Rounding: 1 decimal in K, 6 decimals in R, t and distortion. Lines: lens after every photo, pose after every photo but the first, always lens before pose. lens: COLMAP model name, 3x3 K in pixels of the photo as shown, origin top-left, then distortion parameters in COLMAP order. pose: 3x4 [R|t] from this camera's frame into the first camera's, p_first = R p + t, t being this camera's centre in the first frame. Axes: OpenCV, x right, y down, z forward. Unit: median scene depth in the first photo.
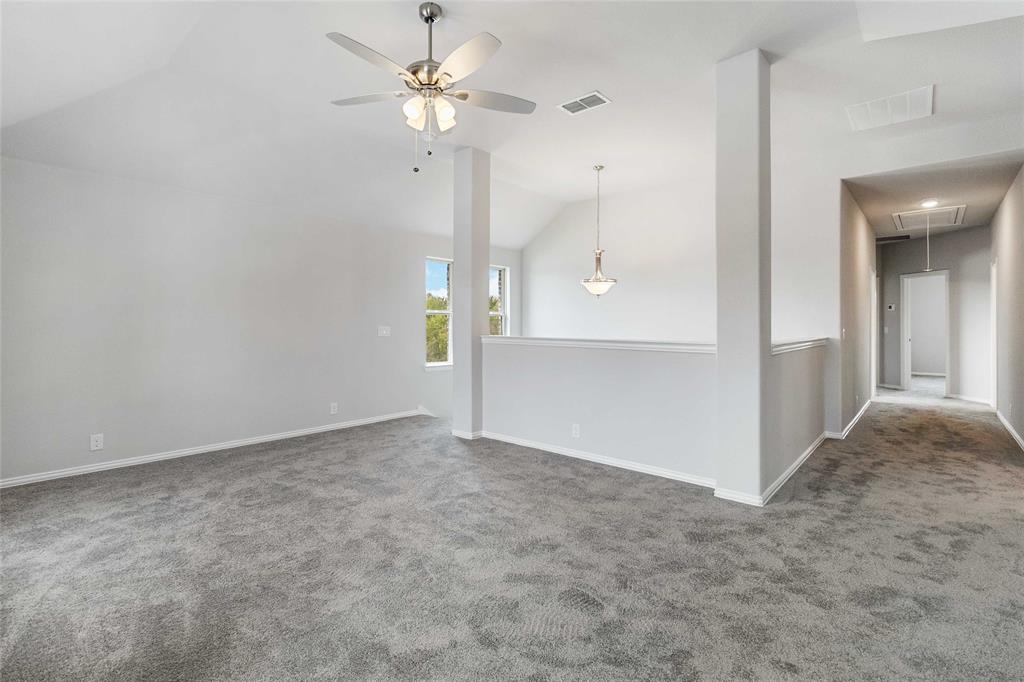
lens RADIAL K [[478.7, 0, 516.1], [0, 478.7, 322.9], [0, 0, 1]] dist [0.001180, 0.000694]
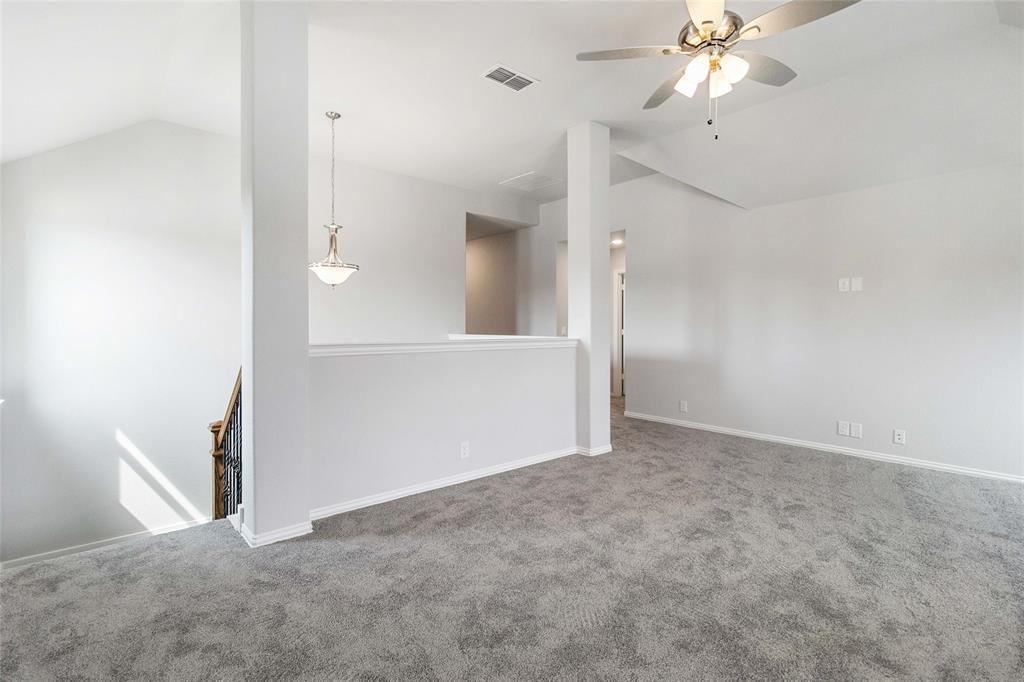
lens RADIAL K [[478.7, 0, 516.1], [0, 478.7, 322.9], [0, 0, 1]] dist [0.001180, 0.000694]
pose [[0.161960, 0.005443, 0.986782, -0.538062], [0.000744, 0.999984, -0.005638, 0.006495], [-0.986797, 0.001647, 0.161953, 0.605715]]
